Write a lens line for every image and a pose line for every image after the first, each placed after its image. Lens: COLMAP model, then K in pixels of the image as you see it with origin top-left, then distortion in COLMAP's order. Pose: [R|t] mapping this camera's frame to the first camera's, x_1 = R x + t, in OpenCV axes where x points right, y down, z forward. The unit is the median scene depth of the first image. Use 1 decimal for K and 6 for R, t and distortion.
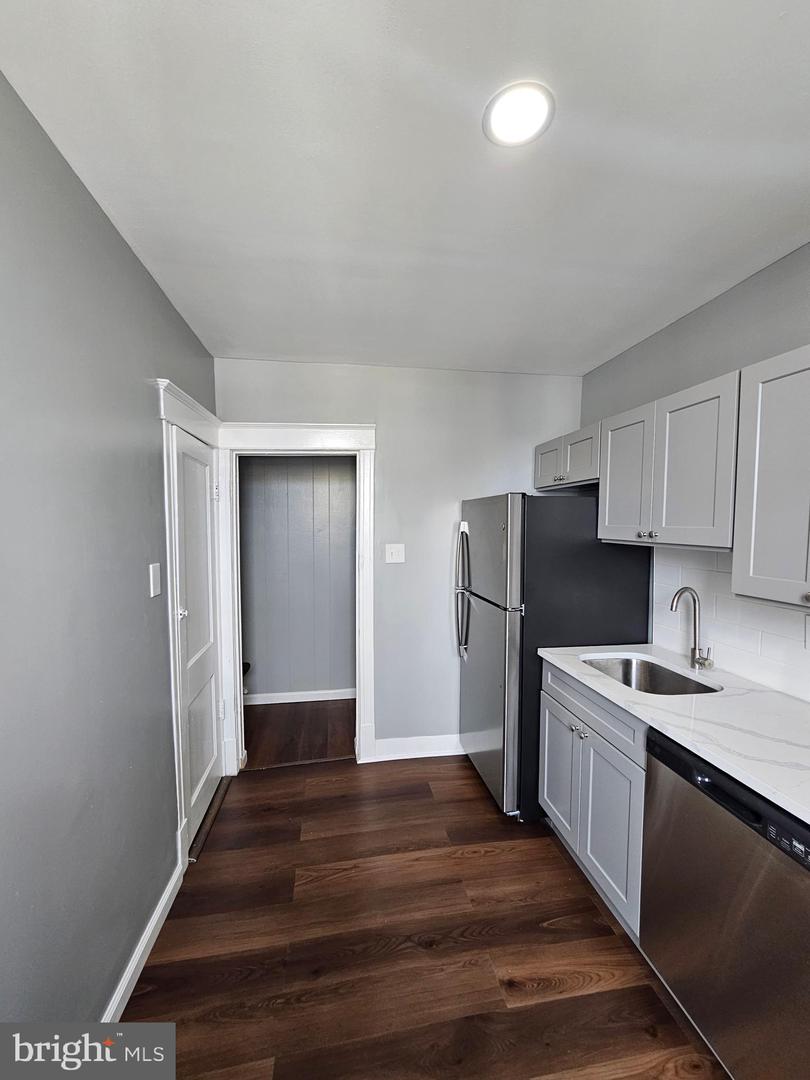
lens RADIAL K [[442.1, 0, 405.5], [0, 442.1, 552.0], [0, 0, 1]] dist [-0.001549, 0.000687]
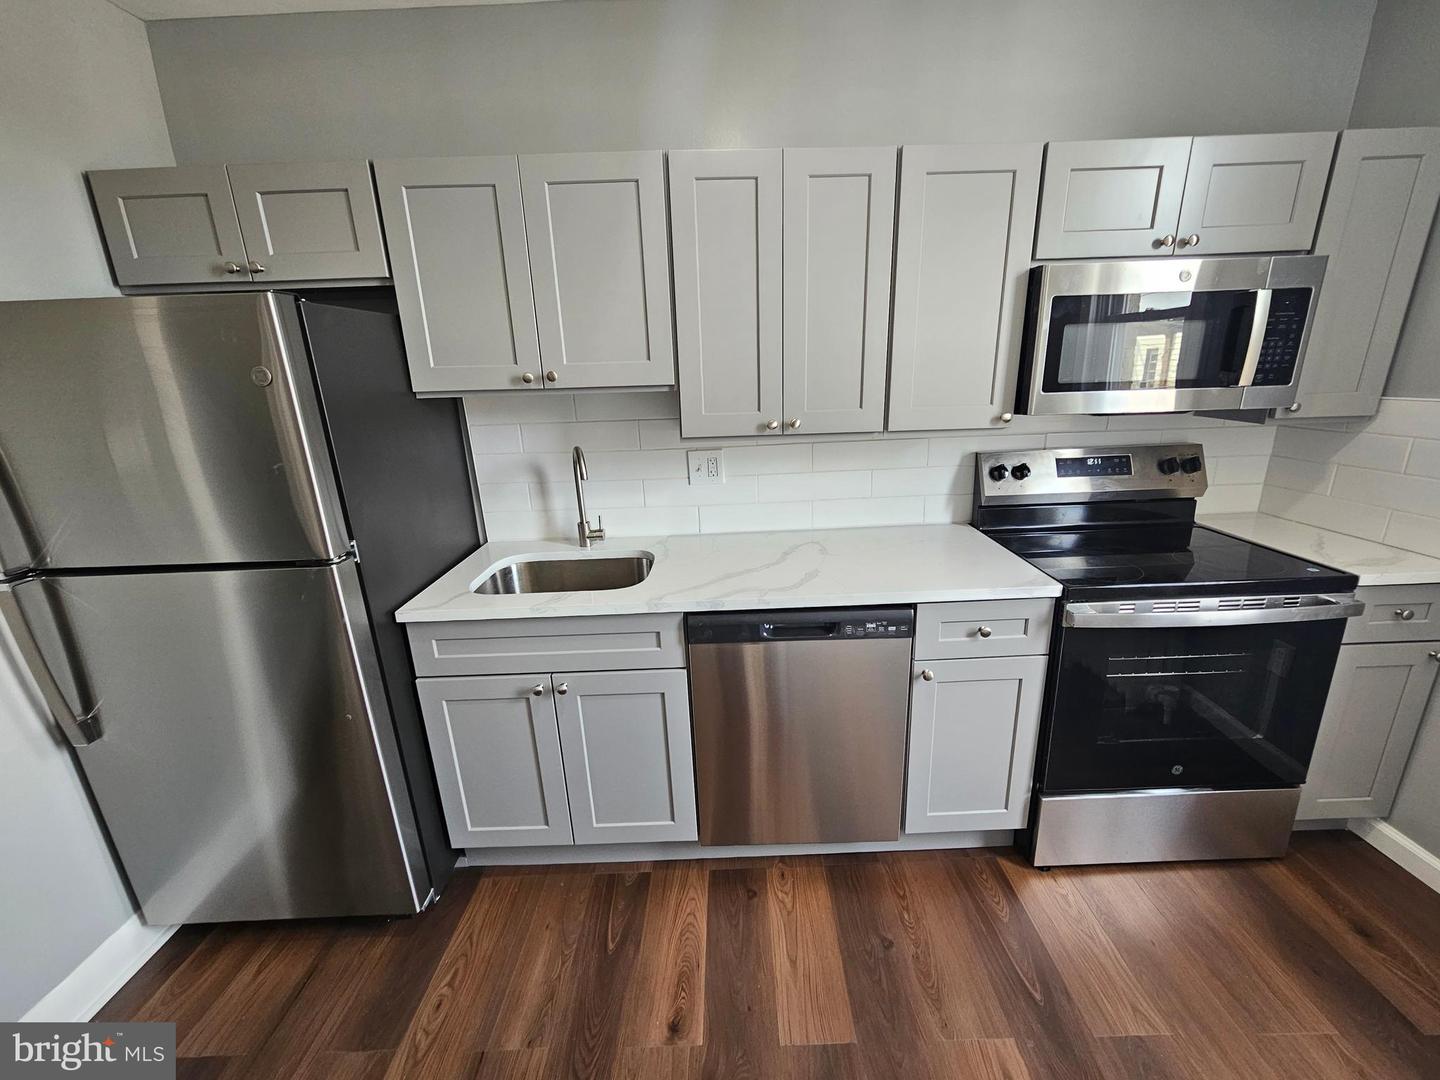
lens RADIAL K [[589.5, 0, 735.6], [0, 589.5, 542.9], [0, 0, 1]] dist [-0.001549, 0.000687]
pose [[0.157352, -0.296801, 0.941886, -0.347275], [0.095181, 0.953885, 0.284681, -0.026969], [-0.982945, 0.044855, 0.178345, 0.591347]]
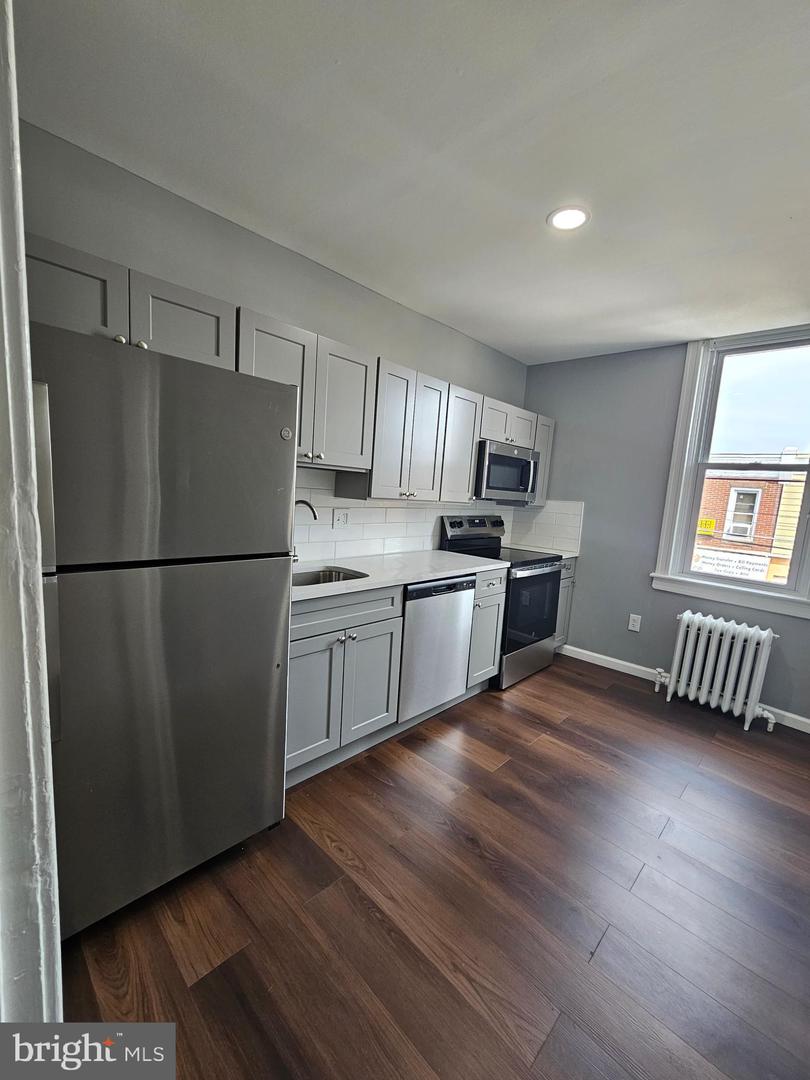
lens RADIAL K [[442.1, 0, 405.5], [0, 442.1, 552.0], [0, 0, 1]] dist [-0.001549, 0.000687]
pose [[-0.588785, -0.153053, 0.793667, -0.562899], [-0.016012, 0.983925, 0.177864, -0.002741], [-0.808131, 0.092015, -0.581770, 1.582000]]
